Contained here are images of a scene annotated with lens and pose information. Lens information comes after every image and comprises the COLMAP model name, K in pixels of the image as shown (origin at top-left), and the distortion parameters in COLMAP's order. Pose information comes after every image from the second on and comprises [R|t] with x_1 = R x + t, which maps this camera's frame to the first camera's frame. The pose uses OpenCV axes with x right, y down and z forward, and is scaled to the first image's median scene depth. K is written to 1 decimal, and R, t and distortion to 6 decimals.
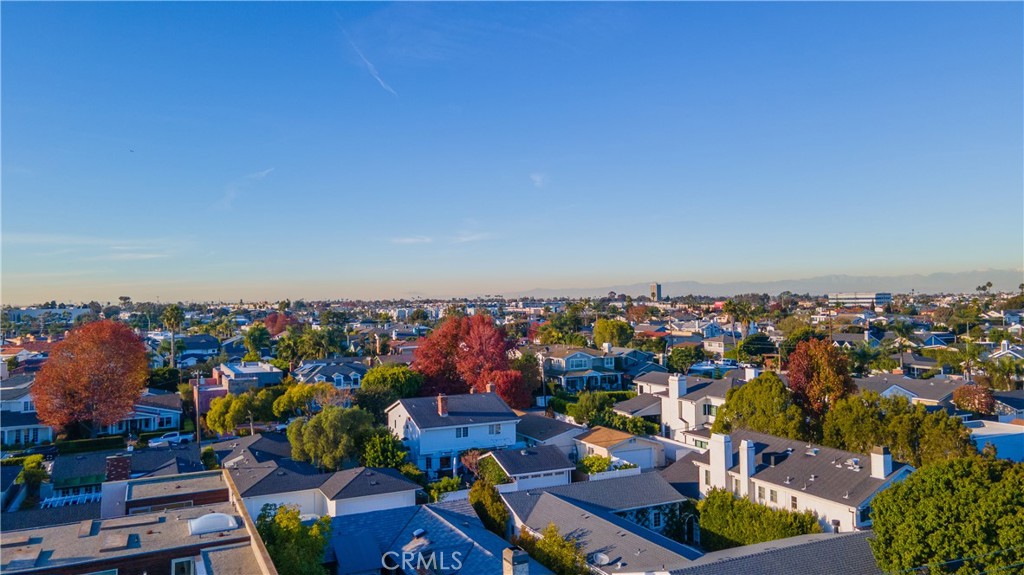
lens RADIAL K [[750.1, 0, 510.9], [0, 750.1, 282.5], [0, 0, 1]] dist [0.040869, 0.011772]
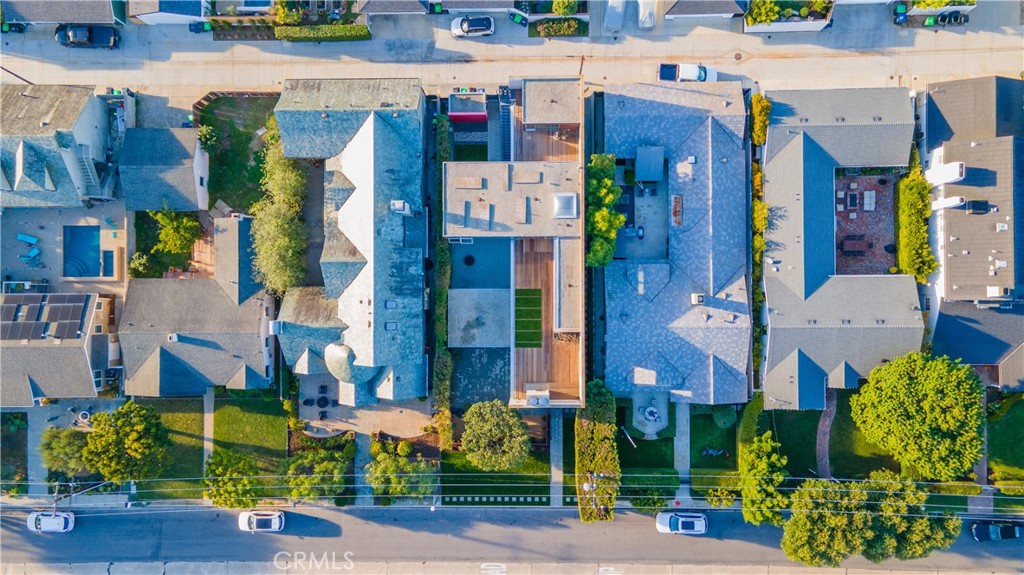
lens RADIAL K [[750.1, 0, 516.5], [0, 750.1, 288.9], [0, 0, 1]] dist [0.040869, 0.011772]
pose [[0.901876, 0.431702, -0.015876, -0.201453], [0.022882, -0.011041, 0.999677, -0.810814], [0.431388, -0.901949, -0.019836, 0.419982]]
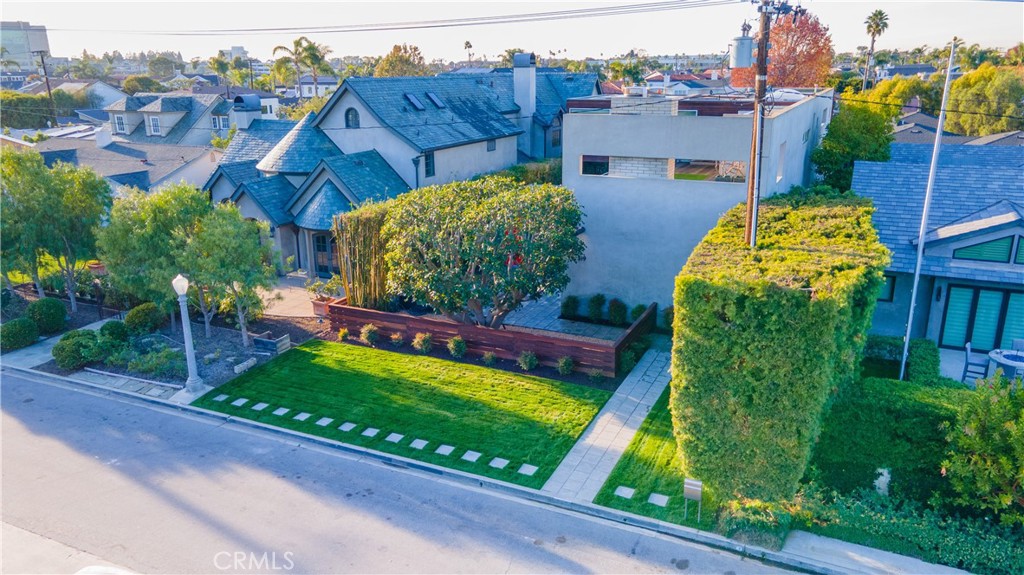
lens RADIAL K [[750.1, 0, 512.5], [0, 750.1, 285.7], [0, 0, 1]] dist [0.040869, 0.011772]
pose [[0.627115, 0.223516, -0.746169, 0.120093], [0.018509, 0.953398, 0.301148, 0.127824], [0.778707, -0.202666, 0.593752, 0.001351]]
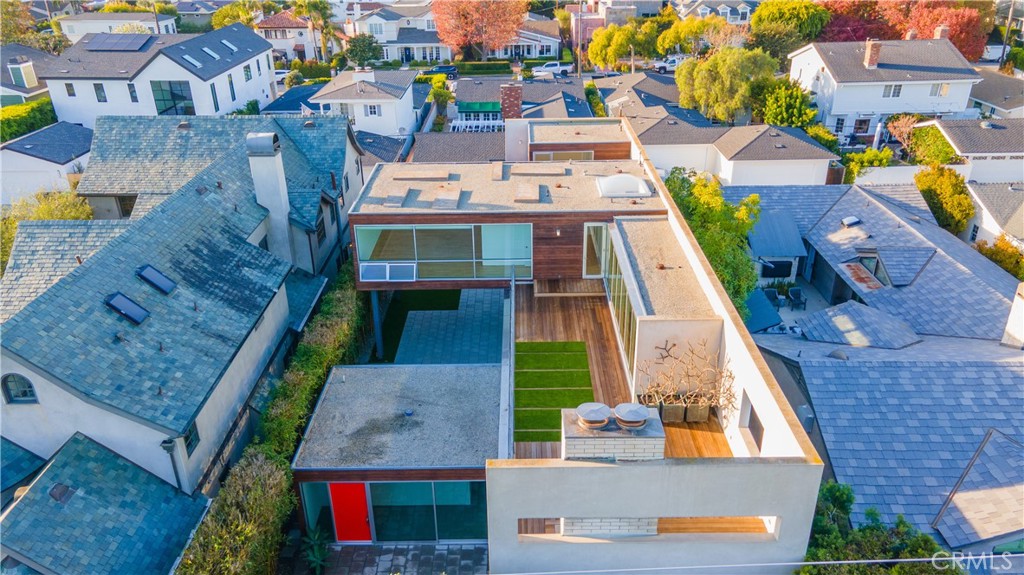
lens RADIAL K [[750.1, 0, 513.0], [0, 750.1, 282.9], [0, 0, 1]] dist [0.040869, 0.011772]
pose [[0.898879, 0.188802, -0.395437, -0.075027], [0.012640, 0.890871, 0.454081, 0.011354], [0.438015, -0.413162, 0.798399, 0.107714]]
